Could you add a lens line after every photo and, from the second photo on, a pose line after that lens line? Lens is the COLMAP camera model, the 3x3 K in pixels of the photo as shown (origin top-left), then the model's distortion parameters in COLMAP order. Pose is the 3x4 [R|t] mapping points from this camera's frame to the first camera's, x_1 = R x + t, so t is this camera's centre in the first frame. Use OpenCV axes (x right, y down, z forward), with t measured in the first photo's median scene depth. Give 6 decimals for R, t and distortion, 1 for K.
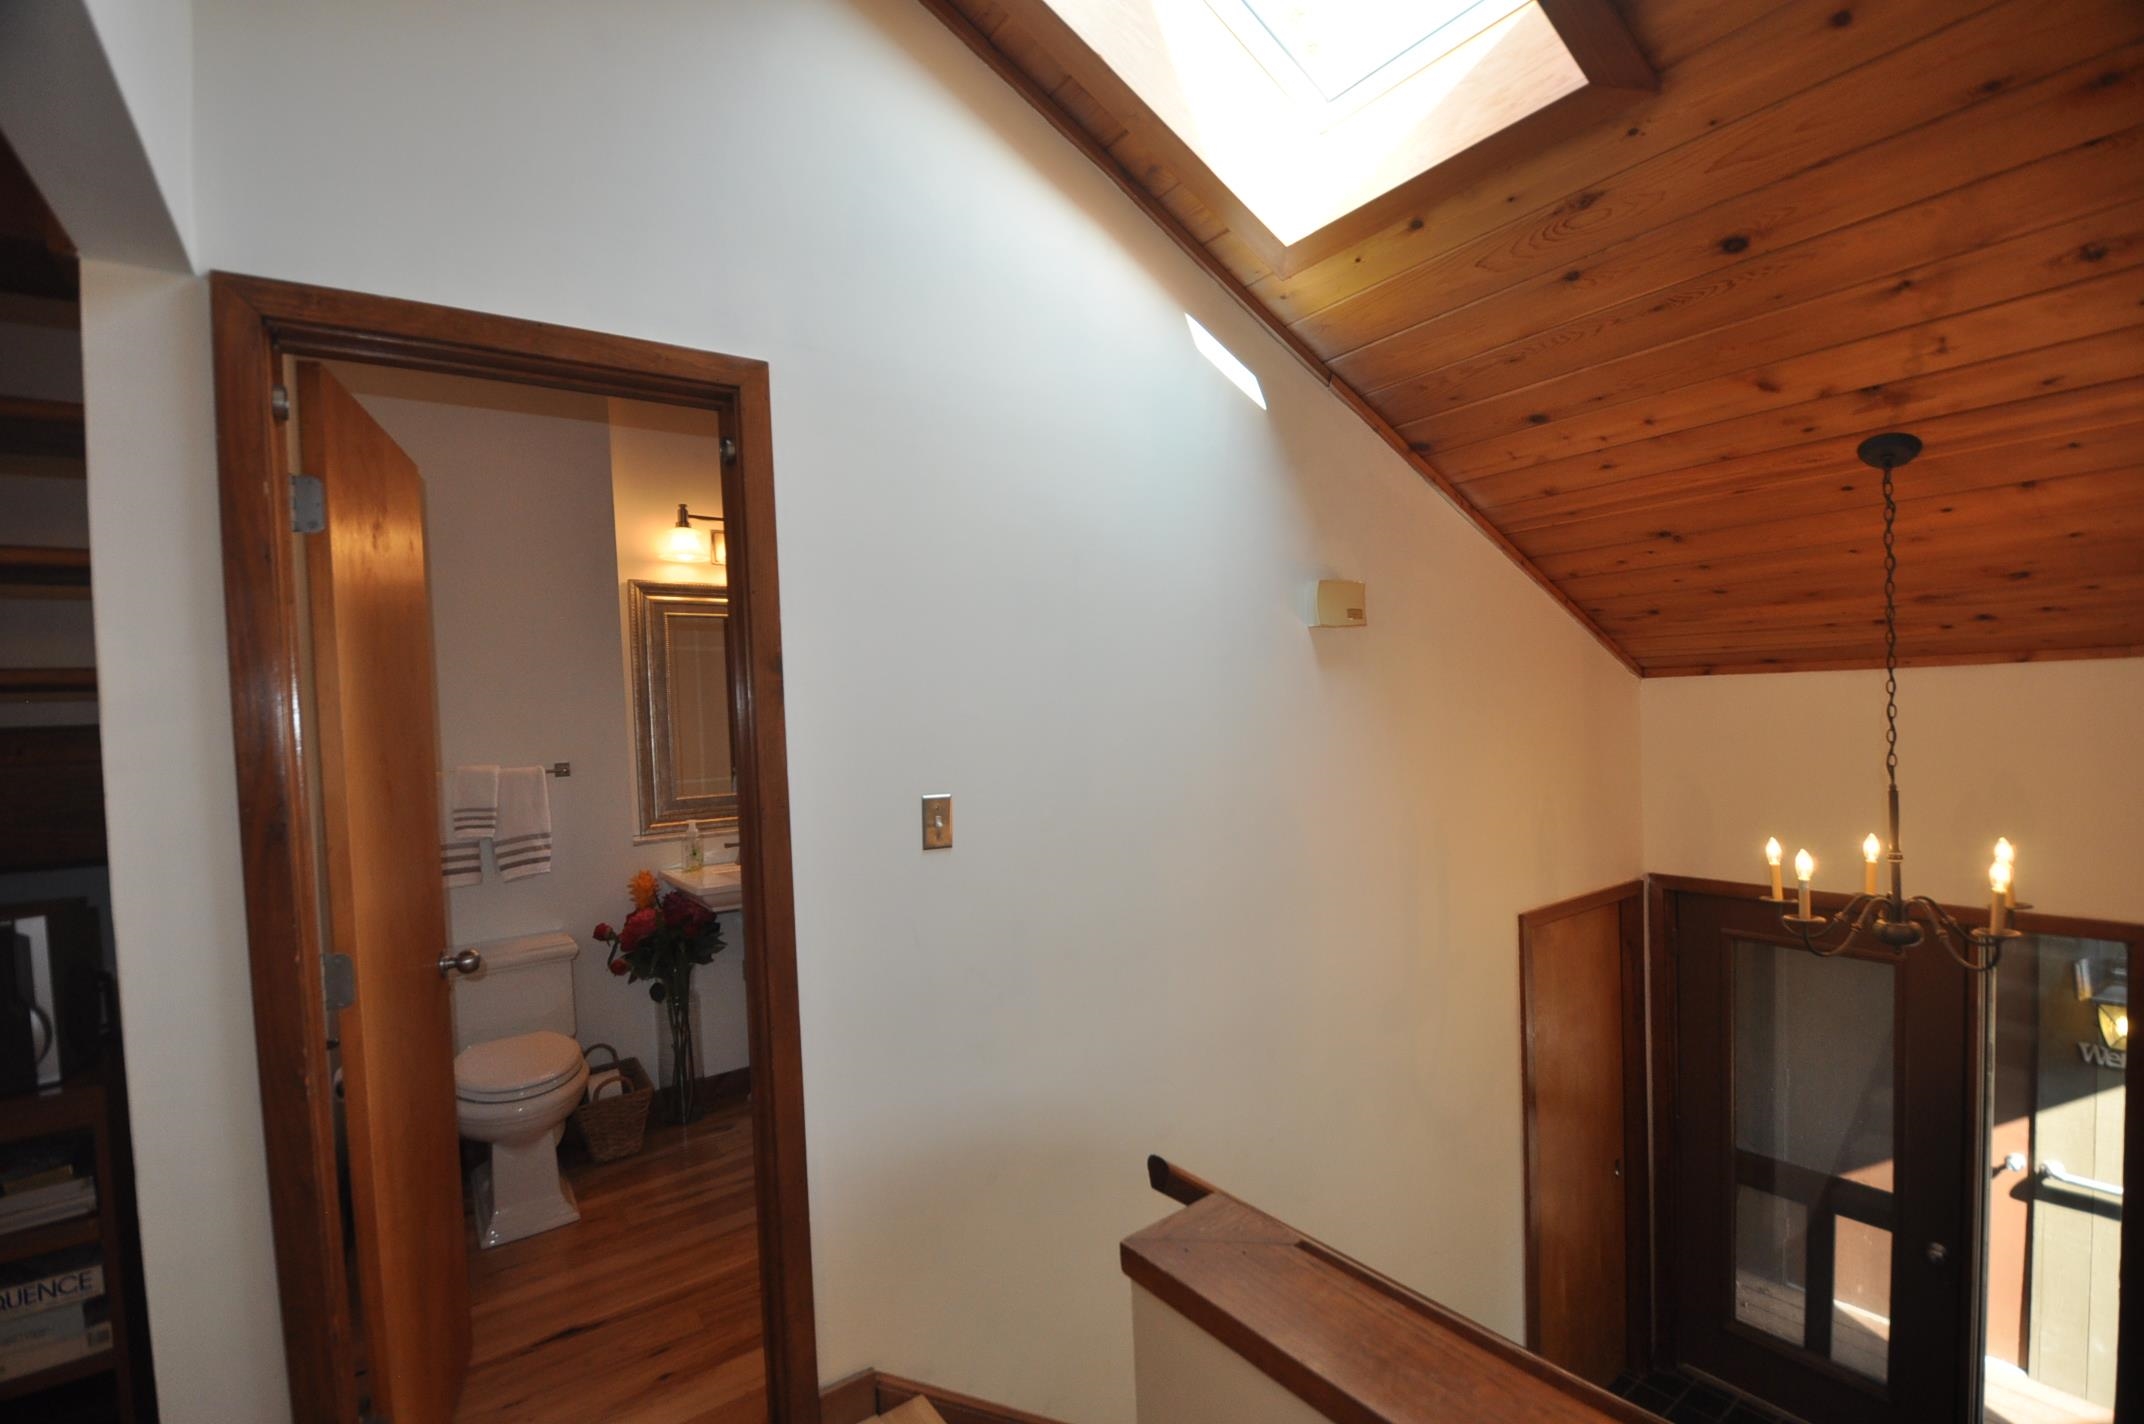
lens RADIAL K [[935.5, 0, 1074.4], [0, 935.5, 740.7], [0, 0, 1]] dist [0.020228, -0.026160]
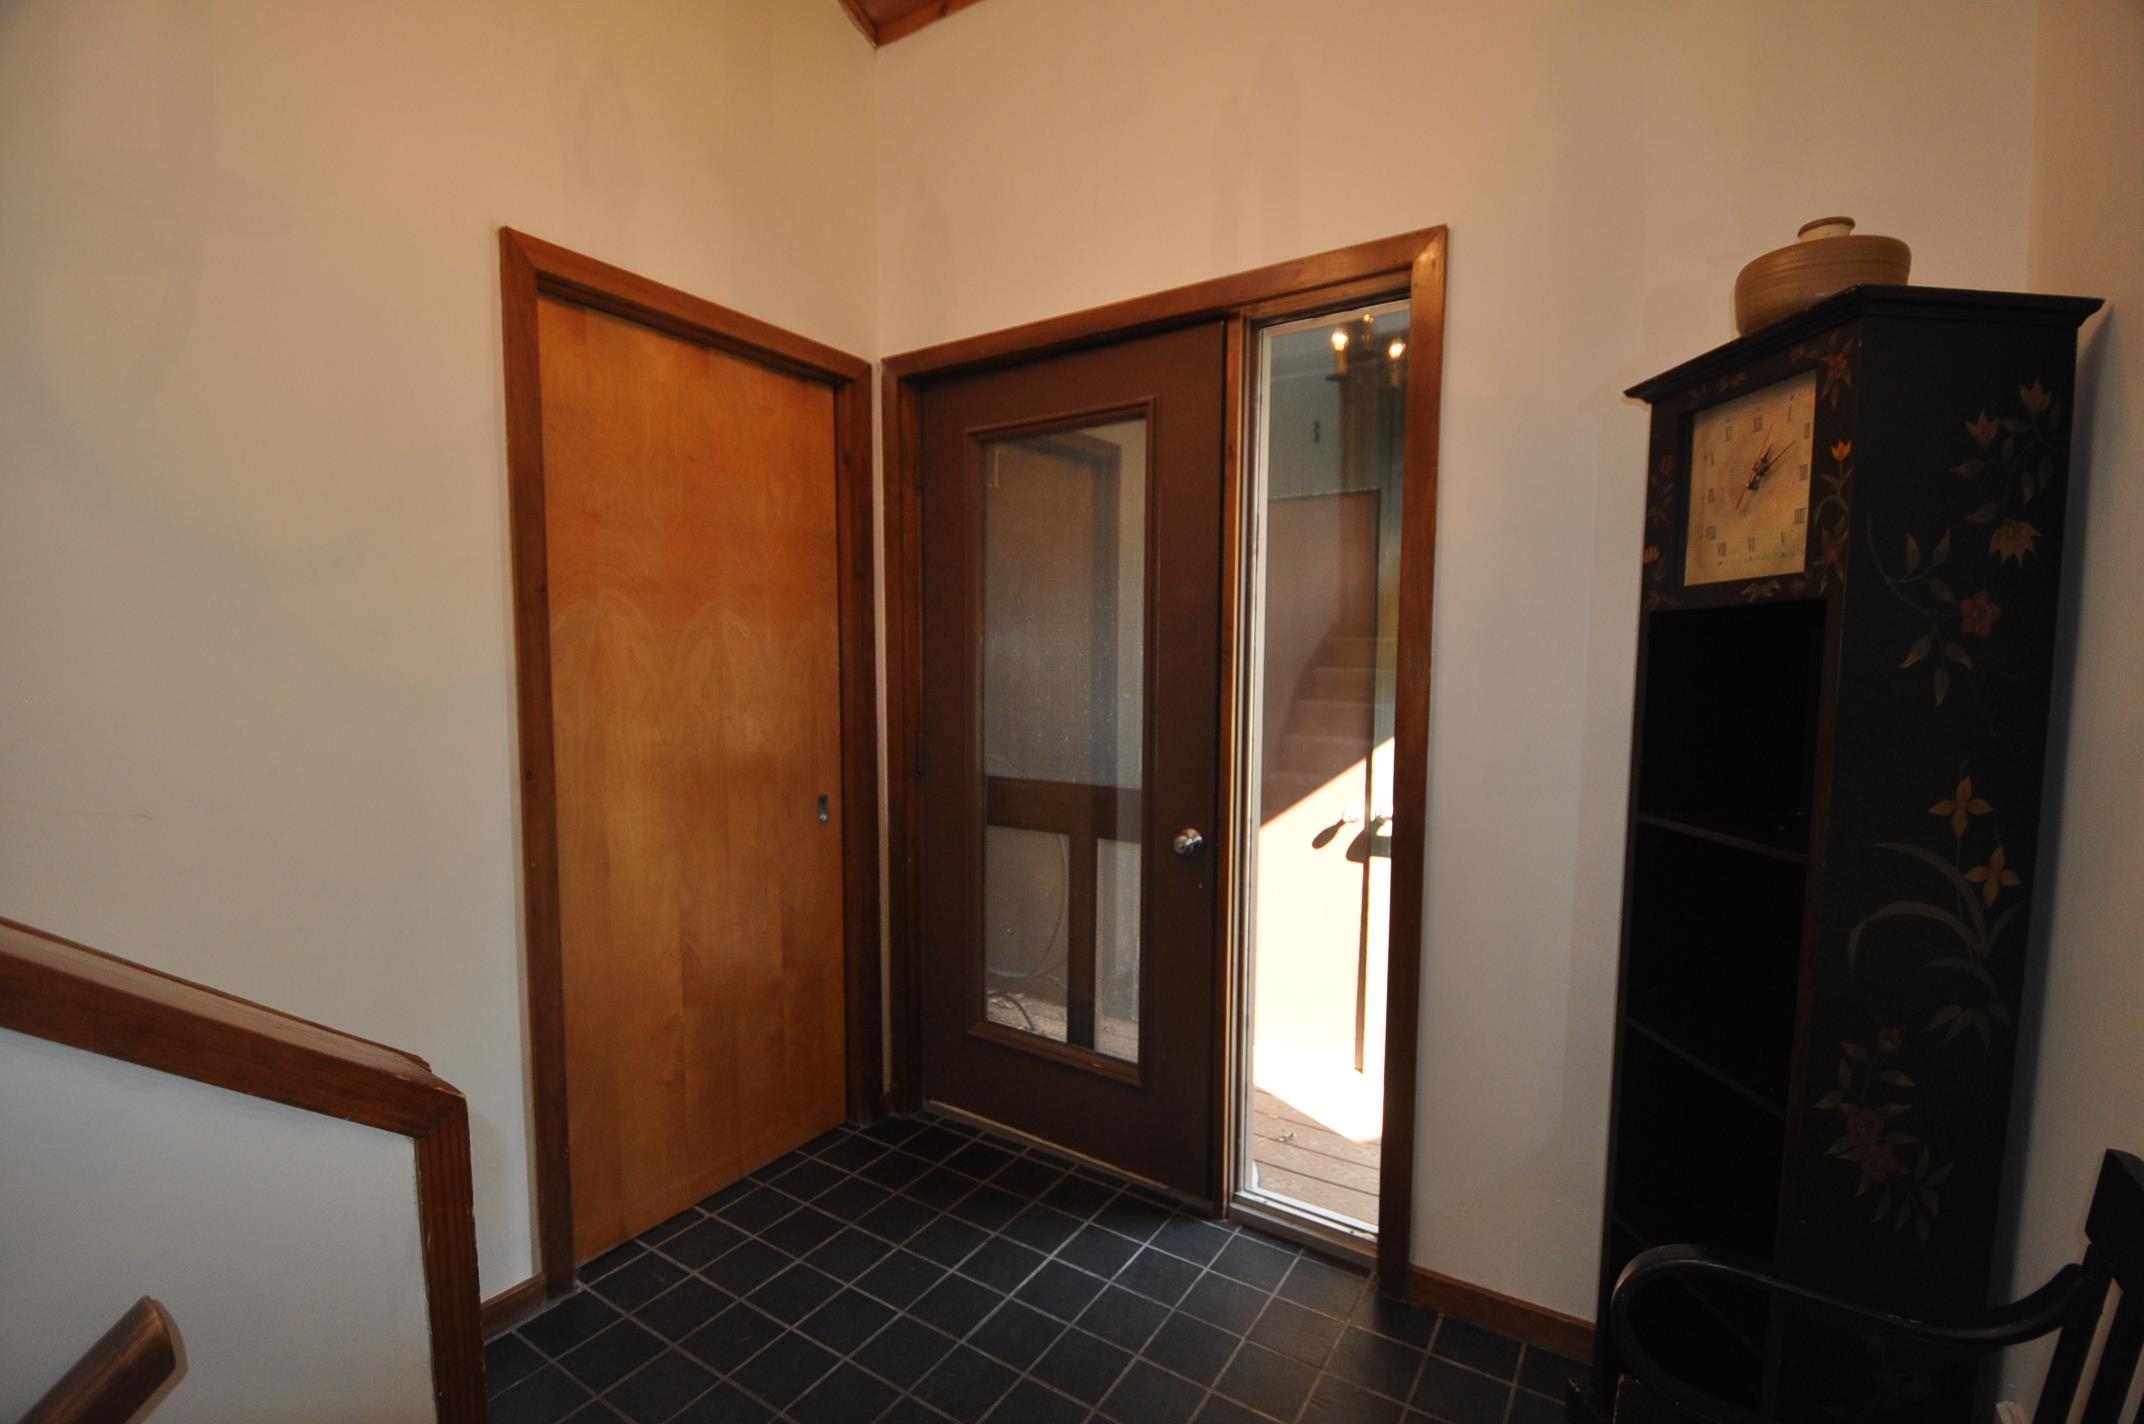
lens RADIAL K [[935.5, 0, 1074.4], [0, 935.5, 740.7], [0, 0, 1]] dist [0.020228, -0.026160]
pose [[0.928196, 0.011062, 0.371926, 0.622522], [-0.028968, 0.998673, 0.042591, 0.468529], [-0.370961, -0.050307, 0.927285, 0.419212]]
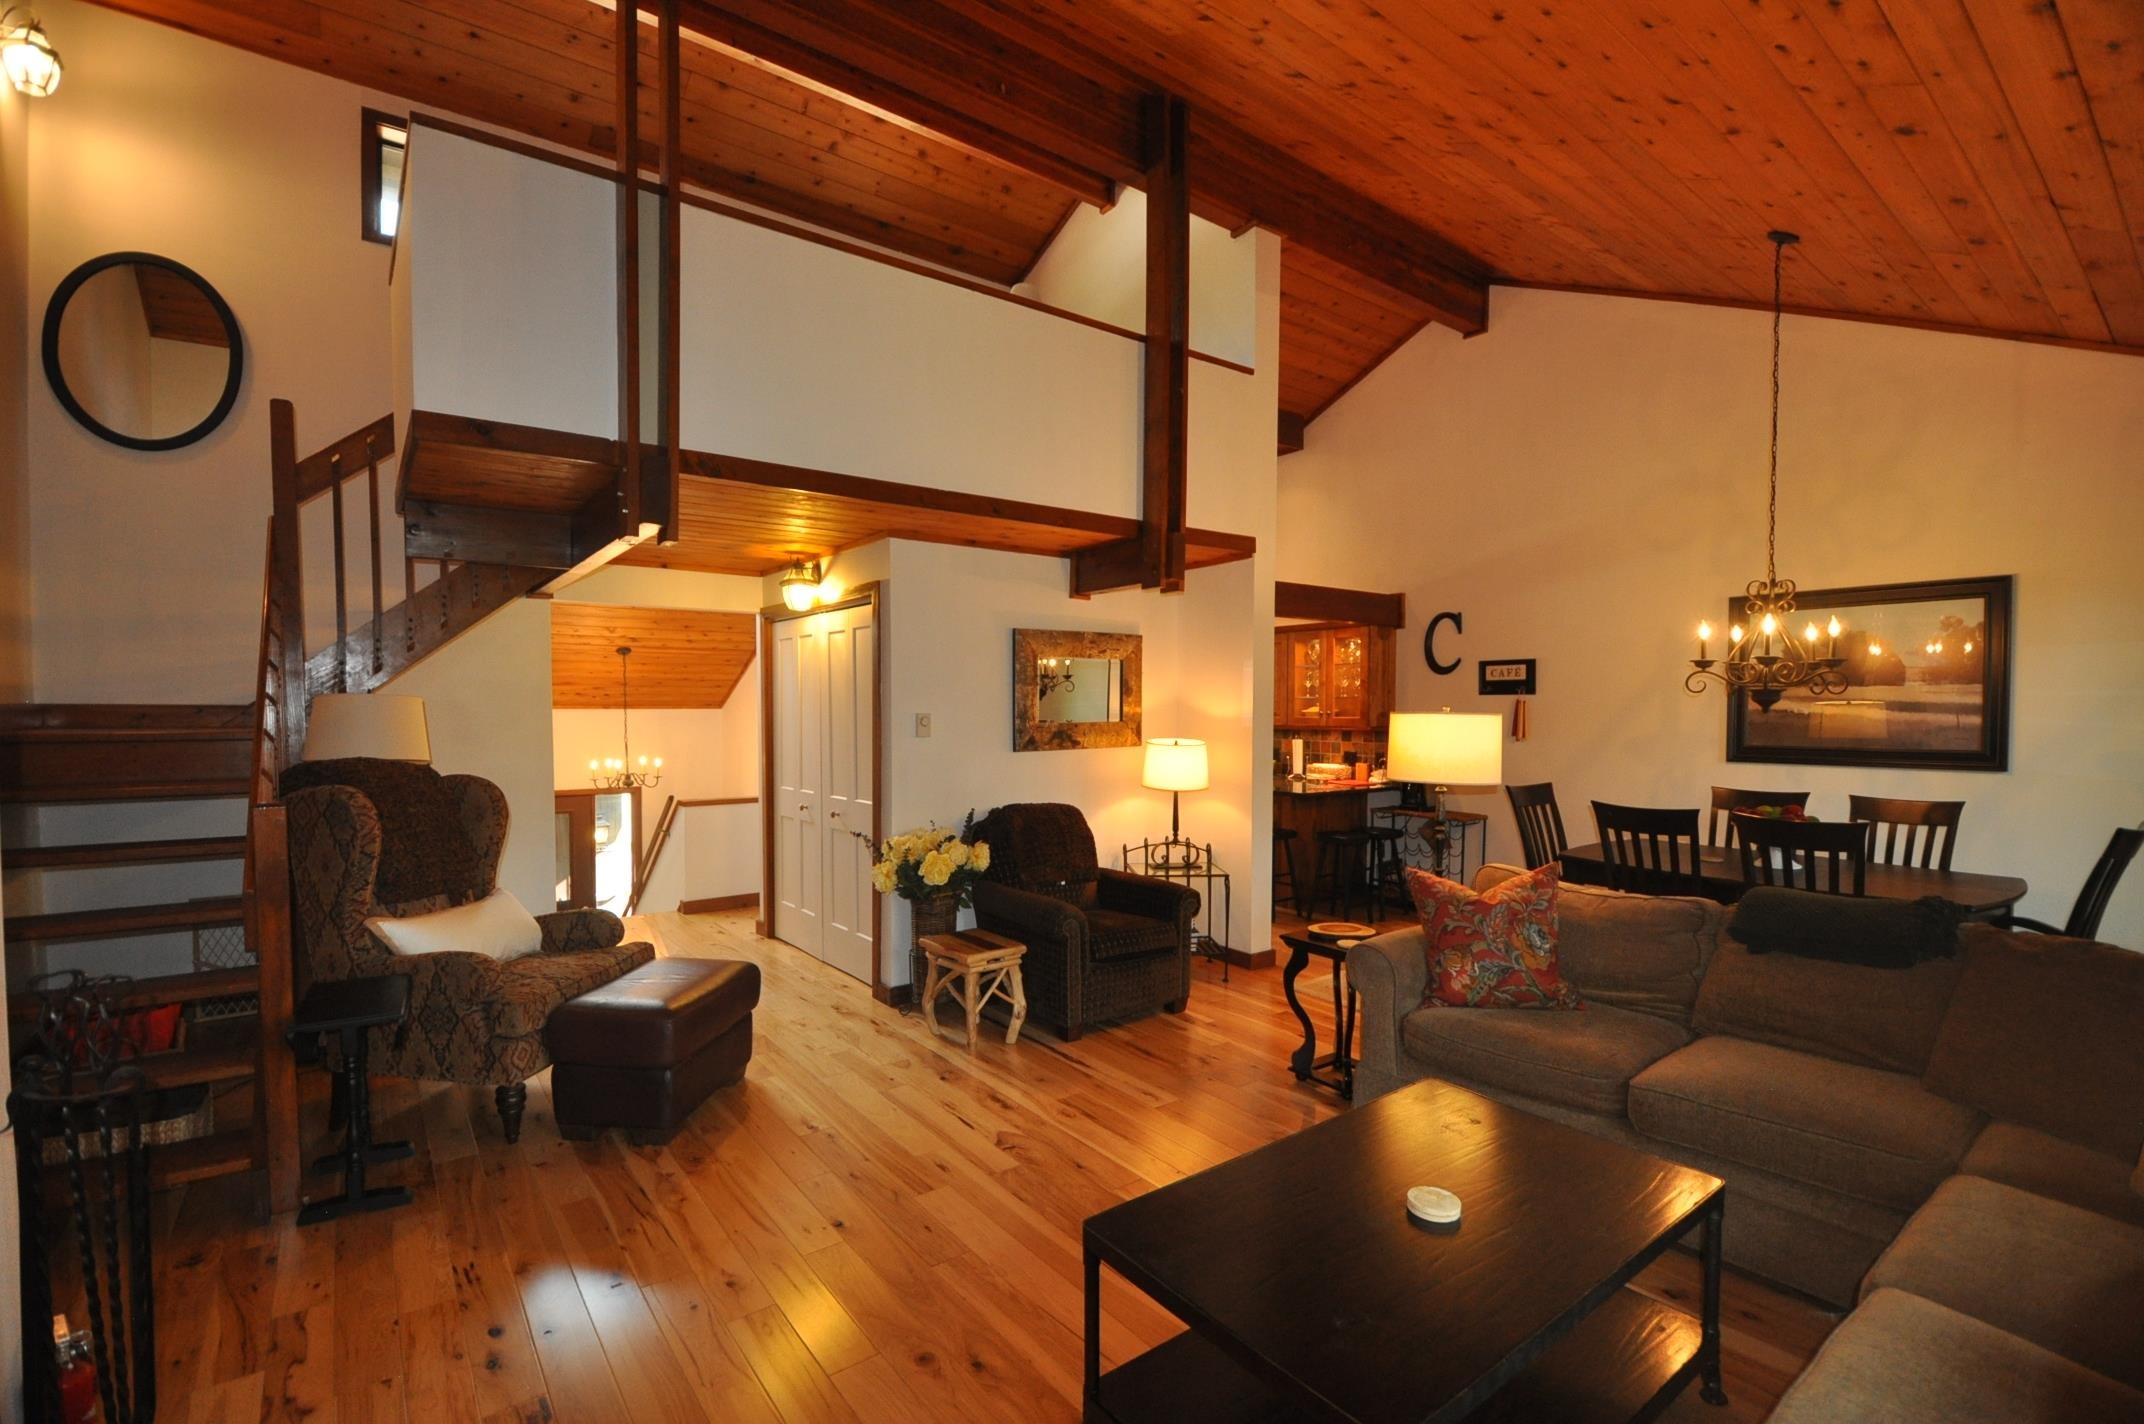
lens RADIAL K [[935.5, 0, 1074.4], [0, 935.5, 740.7], [0, 0, 1]] dist [0.020228, -0.026160]
pose [[-0.026981, 0.004271, 0.999627, -2.144642], [0.032006, 0.999482, -0.003407, 0.082545], [-0.999123, 0.031903, -0.027103, -0.493353]]
